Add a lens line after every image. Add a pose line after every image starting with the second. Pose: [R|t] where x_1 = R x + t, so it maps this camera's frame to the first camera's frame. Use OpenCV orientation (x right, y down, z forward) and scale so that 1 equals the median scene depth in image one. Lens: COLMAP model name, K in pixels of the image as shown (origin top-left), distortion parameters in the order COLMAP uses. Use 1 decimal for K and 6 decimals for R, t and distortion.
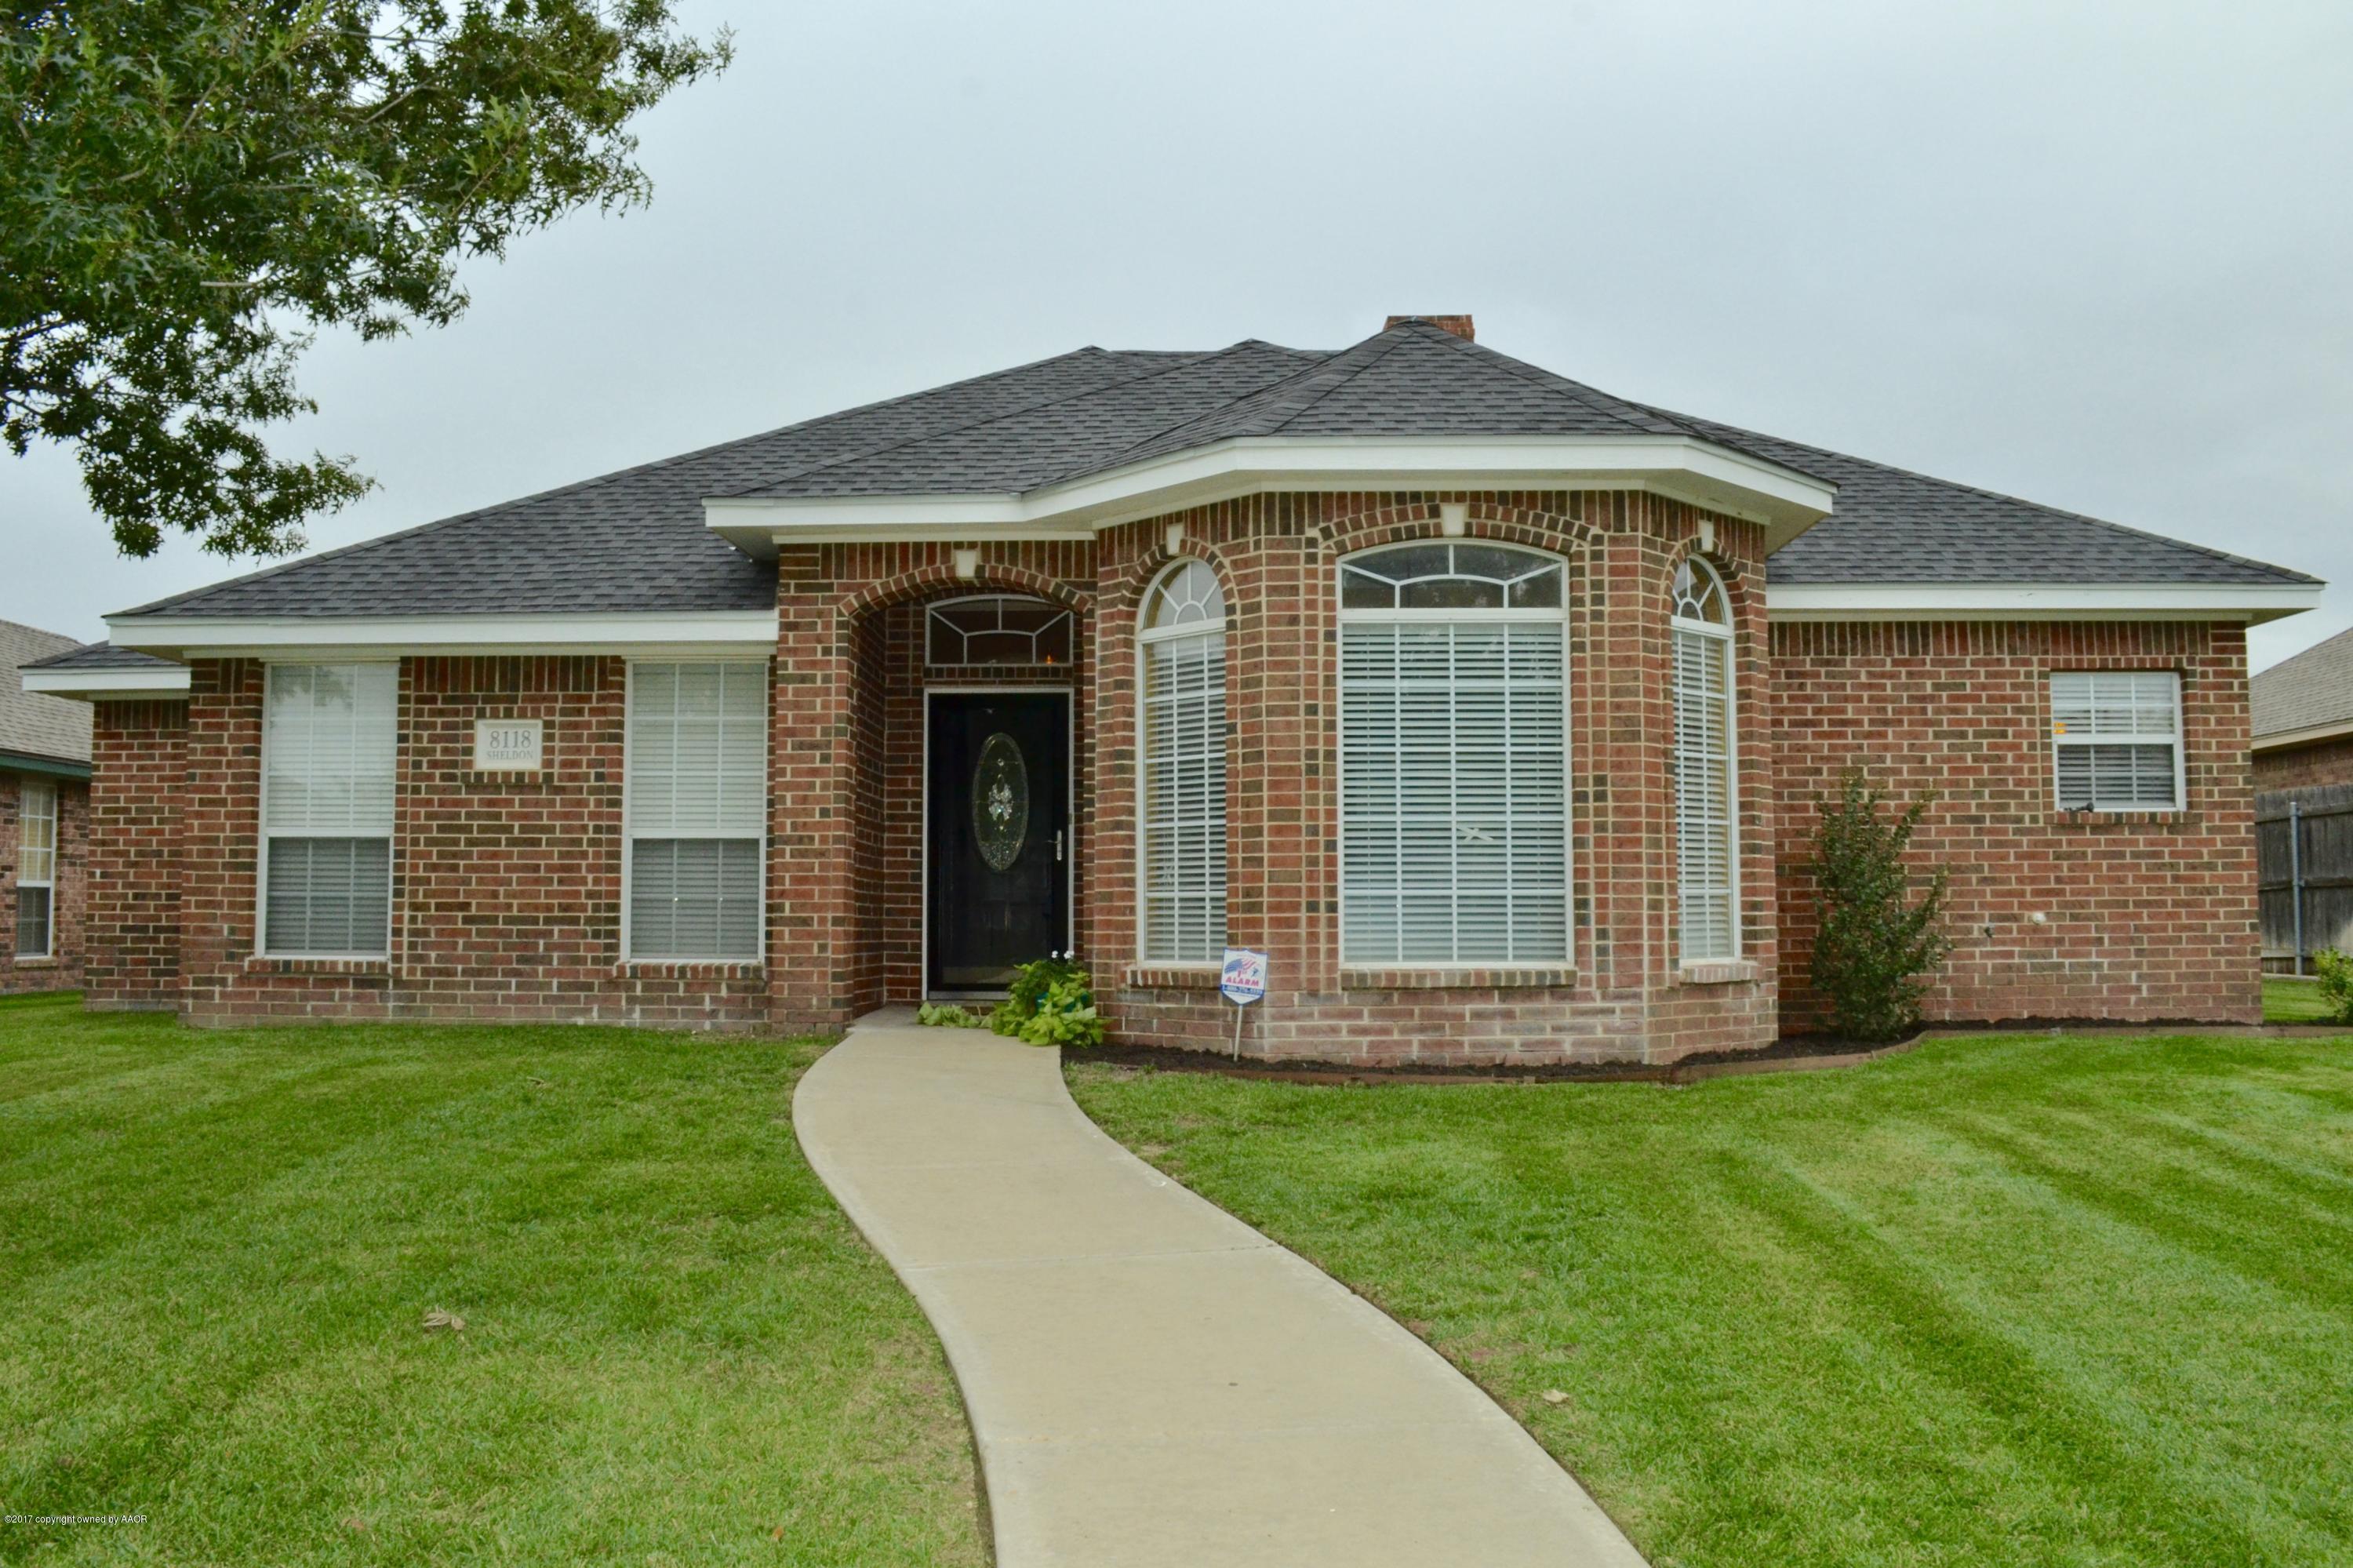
lens RADIAL K [[1890.0, 0, 1188.4], [0, 1890.0, 773.0], [0, 0, 1]] dist [-0.082475, 0.011642]
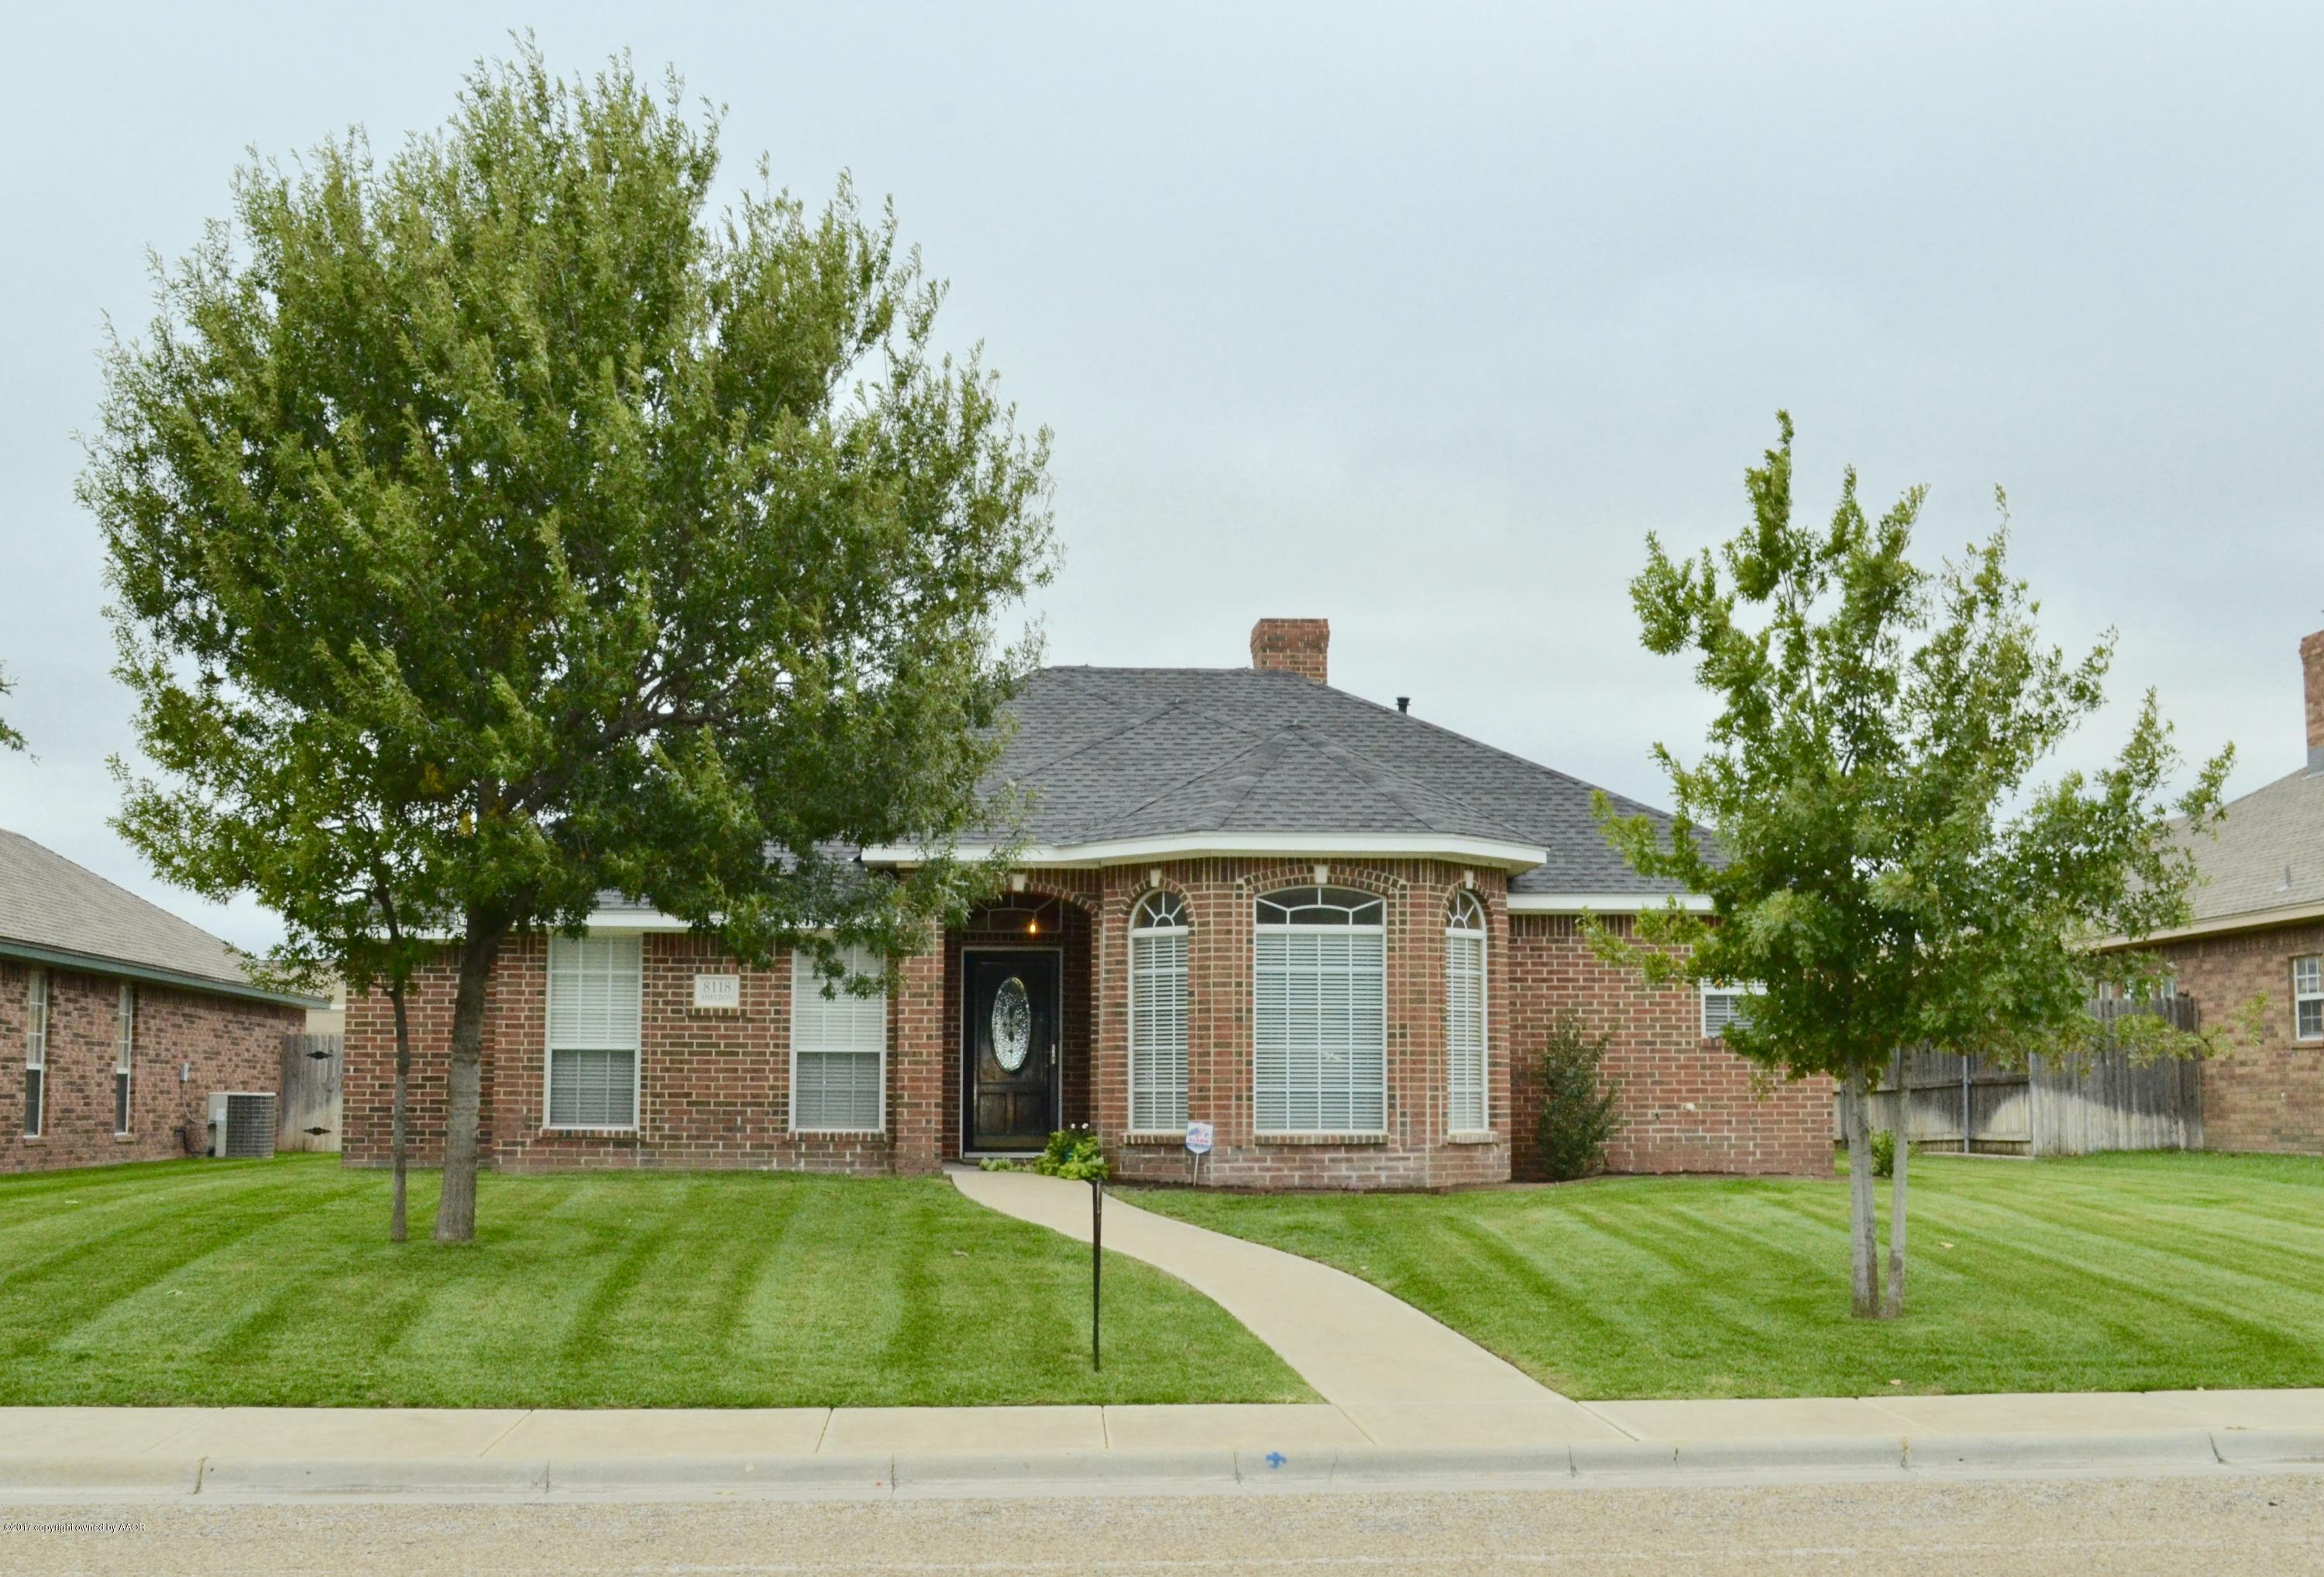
lens RADIAL K [[2742.9, 0, 1147.9], [0, 2742.9, 796.4], [0, 0, 1]] dist [-0.066752, 0.019774]
pose [[0.995737, 0.014556, 0.091080, -0.234681], [-0.011393, 0.999317, -0.035145, -0.109222], [-0.091529, 0.033958, 0.995223, -1.413493]]
